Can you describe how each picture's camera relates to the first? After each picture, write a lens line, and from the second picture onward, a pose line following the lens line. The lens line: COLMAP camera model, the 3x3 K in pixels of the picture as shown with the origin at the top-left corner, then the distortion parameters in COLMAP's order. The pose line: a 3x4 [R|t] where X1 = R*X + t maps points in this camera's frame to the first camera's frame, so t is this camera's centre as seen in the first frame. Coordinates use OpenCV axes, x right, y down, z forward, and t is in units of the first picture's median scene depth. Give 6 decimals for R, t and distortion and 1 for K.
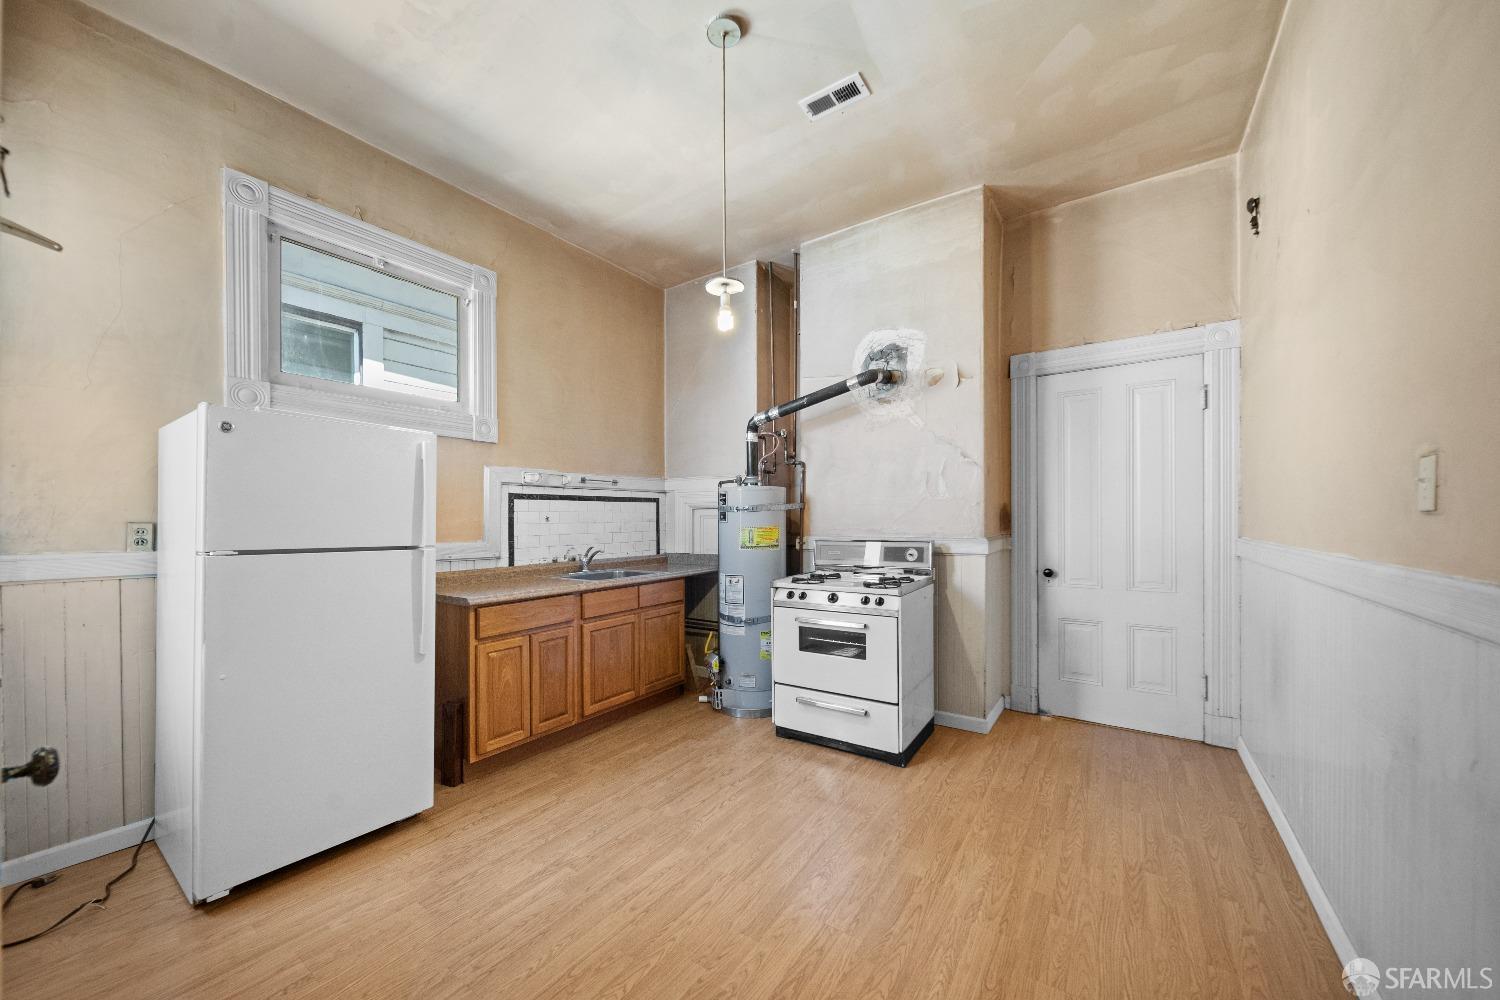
lens RADIAL K [[533.8, 0, 757.4], [0, 533.8, 522.7], [0, 0, 1]] dist [-0.006741, -0.000126]
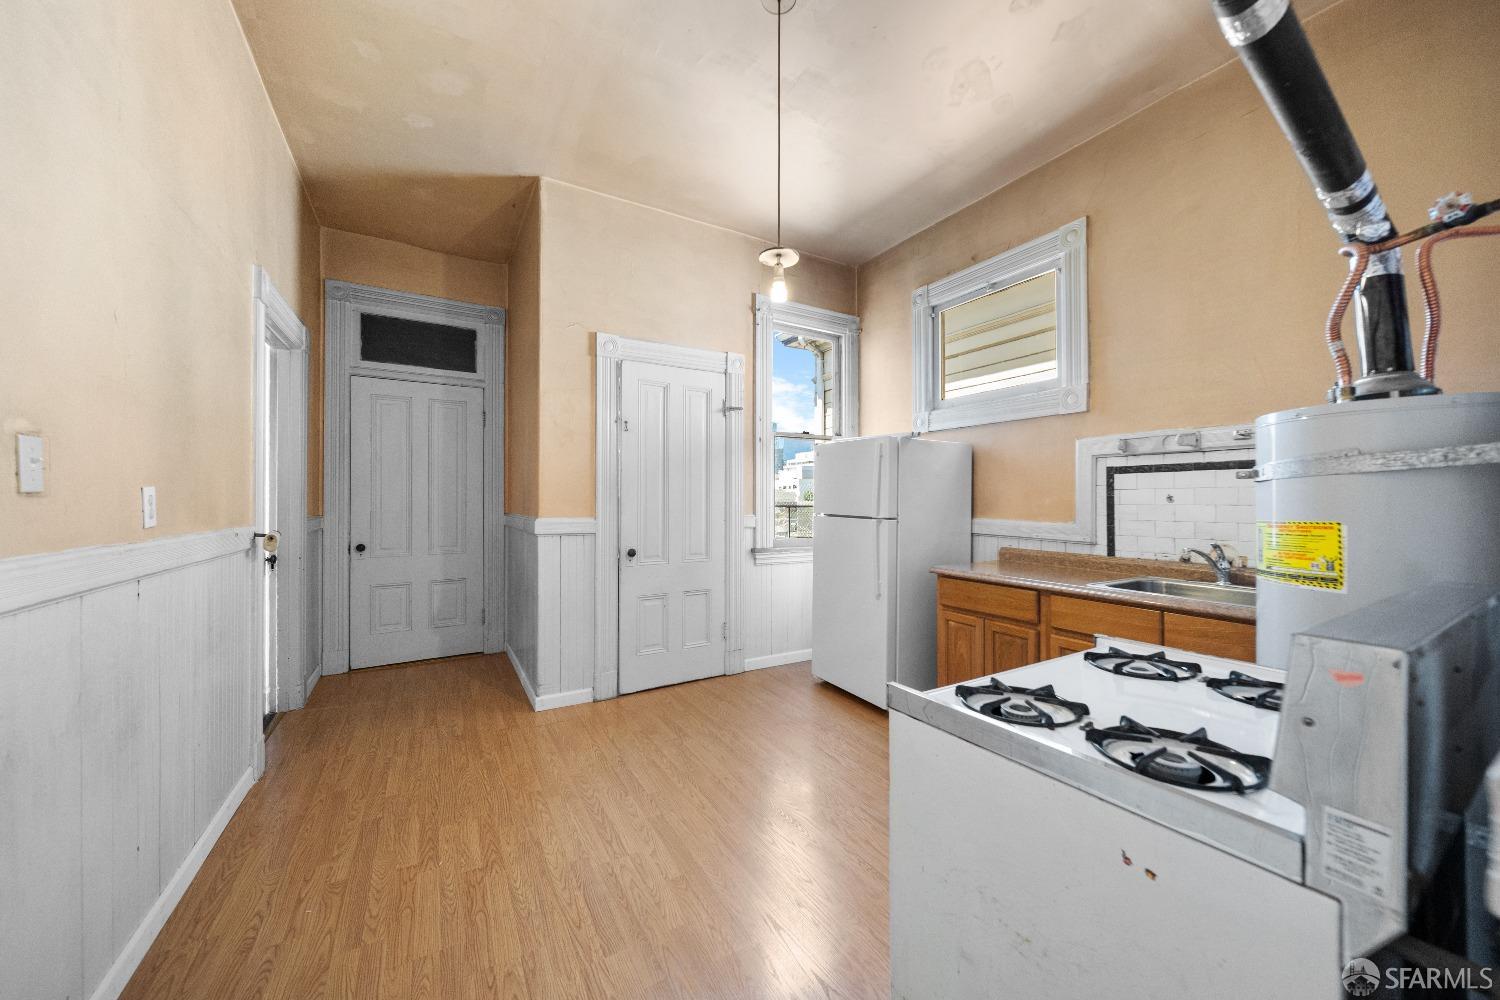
lens RADIAL K [[533.8, 0, 749.7], [0, 533.8, 494.8], [0, 0, 1]] dist [-0.006741, -0.000126]
pose [[-0.427740, -0.002378, -0.903899, 0.530478], [-0.005079, 0.999987, -0.000228, -0.009772], [0.903887, 0.004494, -0.427747, 0.871240]]
